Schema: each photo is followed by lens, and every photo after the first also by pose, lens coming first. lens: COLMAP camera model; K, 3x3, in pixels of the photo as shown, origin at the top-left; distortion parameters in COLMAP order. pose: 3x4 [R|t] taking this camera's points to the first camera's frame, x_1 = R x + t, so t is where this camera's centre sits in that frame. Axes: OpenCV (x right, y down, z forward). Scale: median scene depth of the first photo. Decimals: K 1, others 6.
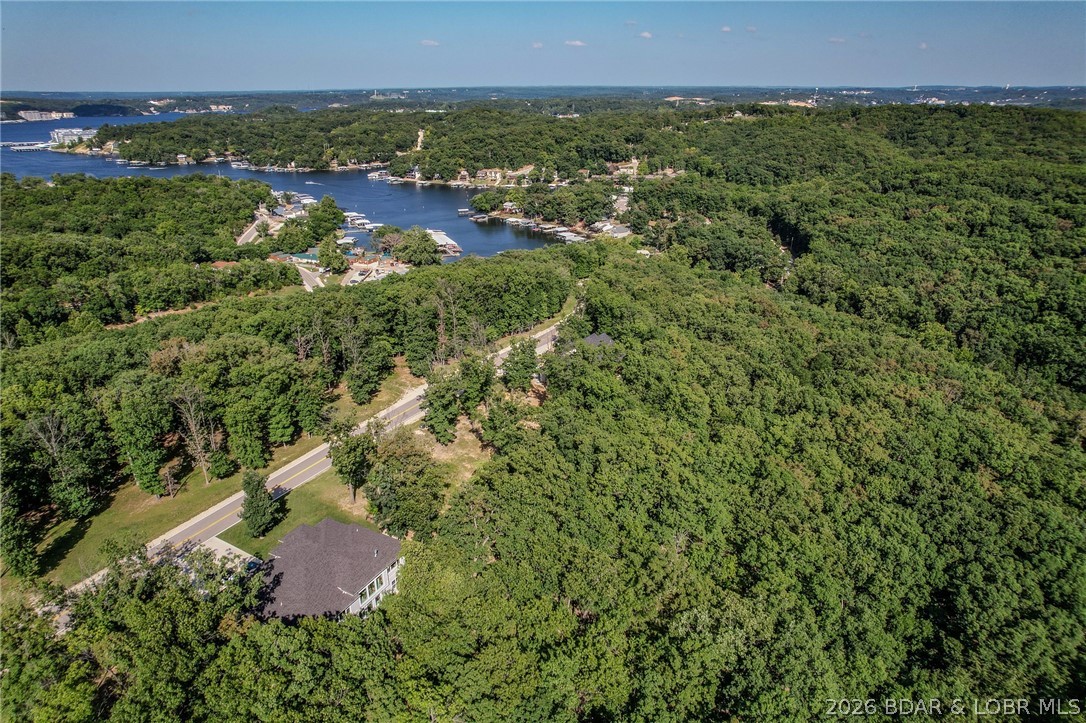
lens RADIAL K [[698.4, 0, 543.0], [0, 698.4, 361.5], [0, 0, 1]] dist [-0.079305, 0.075508]
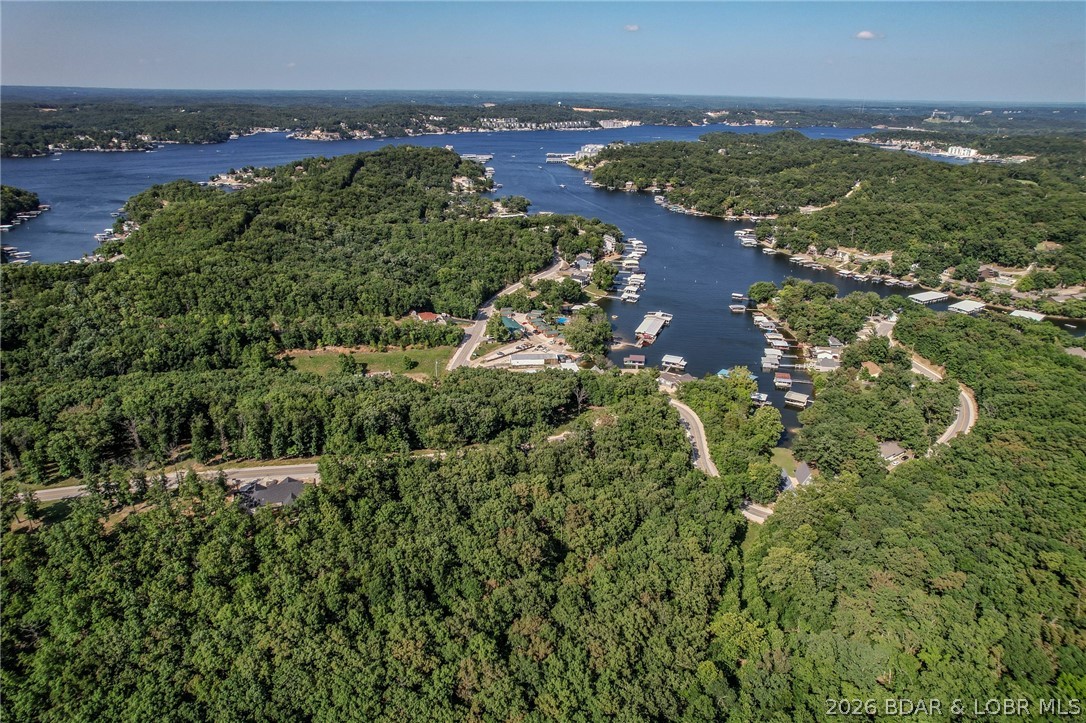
lens RADIAL K [[698.4, 0, 543.0], [0, 698.4, 361.5], [0, 0, 1]] dist [-0.079305, 0.075508]
pose [[0.715495, 0.269610, -0.644497, 0.393808], [-0.272000, 0.957245, 0.098478, -0.168219], [0.643493, 0.104843, 0.758238, 0.092883]]
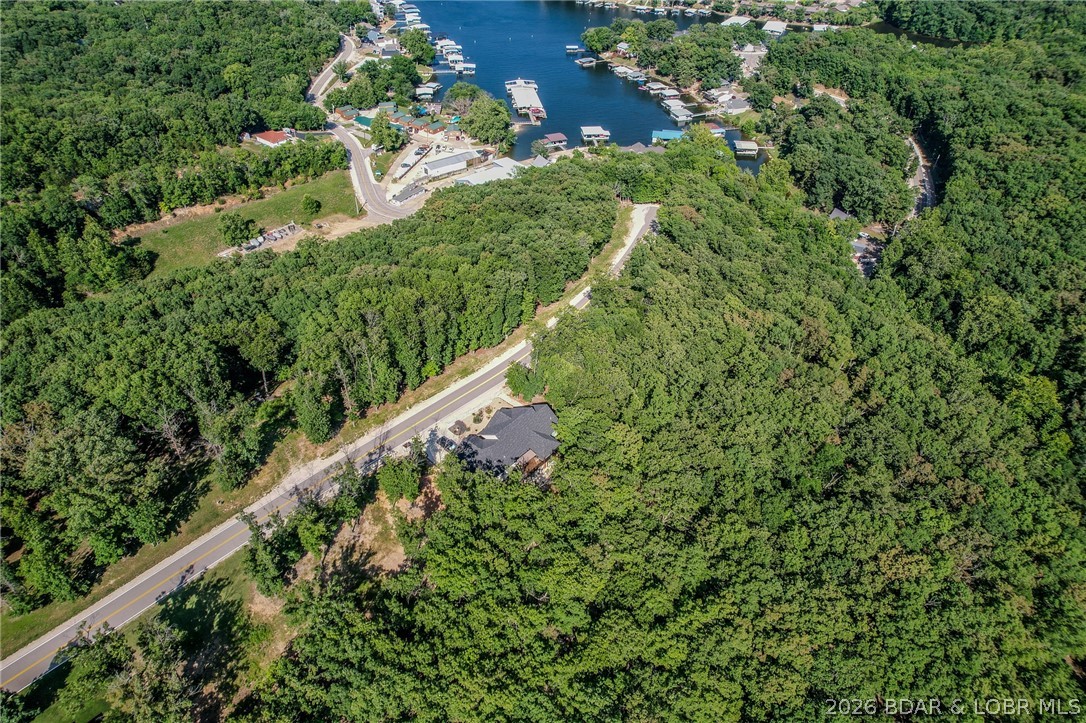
lens RADIAL K [[698.4, 0, 543.0], [0, 698.4, 361.5], [0, 0, 1]] dist [-0.079305, 0.075508]
pose [[0.971067, 0.161709, -0.175724, 0.074997], [-0.102674, 0.947074, 0.304153, -0.116284], [0.215607, -0.277311, 0.936276, 0.076611]]
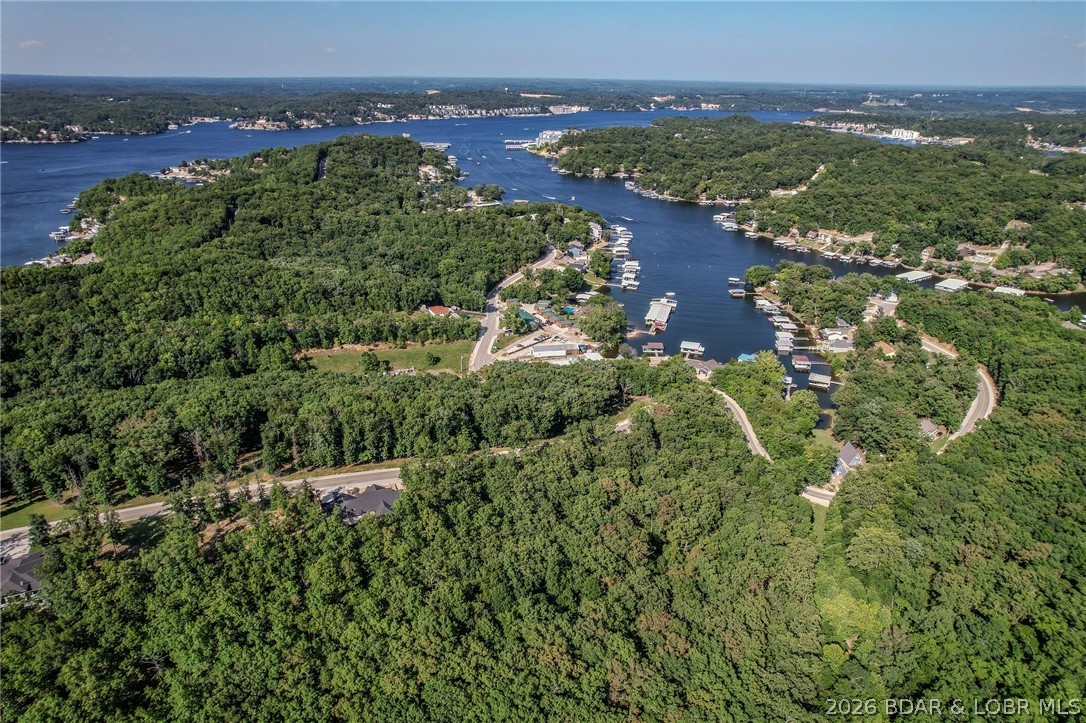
lens RADIAL K [[698.4, 0, 543.0], [0, 698.4, 361.5], [0, 0, 1]] dist [-0.079305, 0.075508]
pose [[0.772048, 0.254352, -0.582449, 0.321787], [-0.245327, 0.964668, 0.096078, -0.148859], [0.586307, 0.068714, 0.807169, 0.043243]]
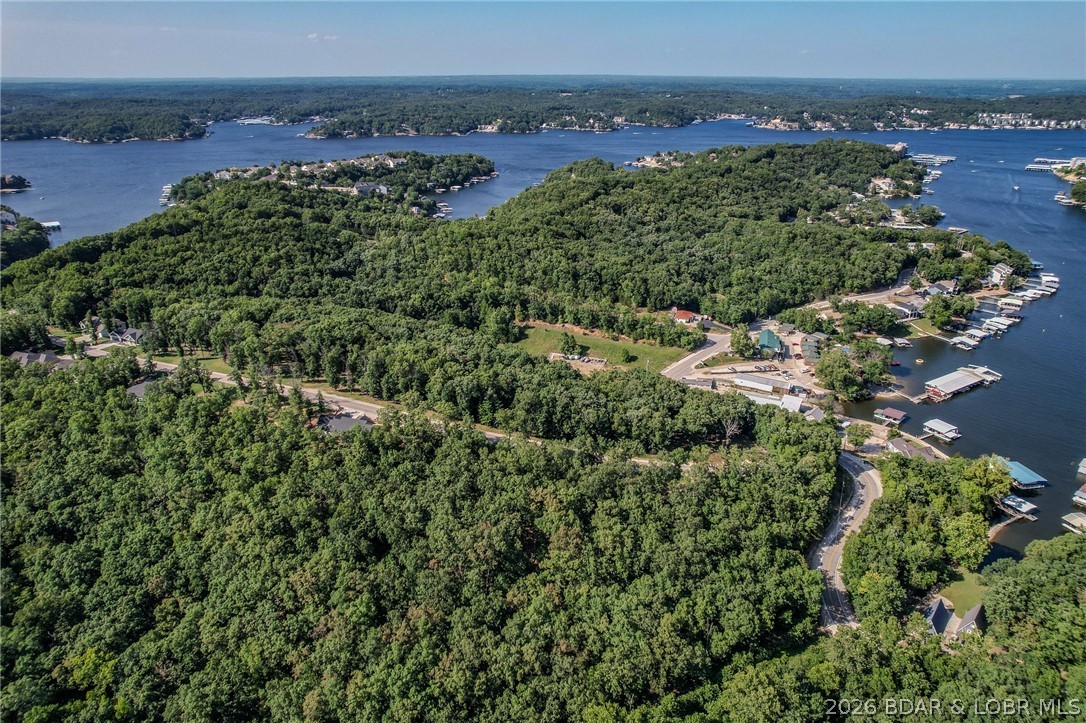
lens RADIAL K [[721.4, 0, 543.0], [0, 721.4, 361.5], [0, 0, 1]] dist [-0.088403, 0.077615]
pose [[0.139441, 0.376276, -0.915955, 0.493964], [-0.364240, 0.879632, 0.305904, -0.251460], [0.920807, 0.290972, 0.259711, 0.304171]]
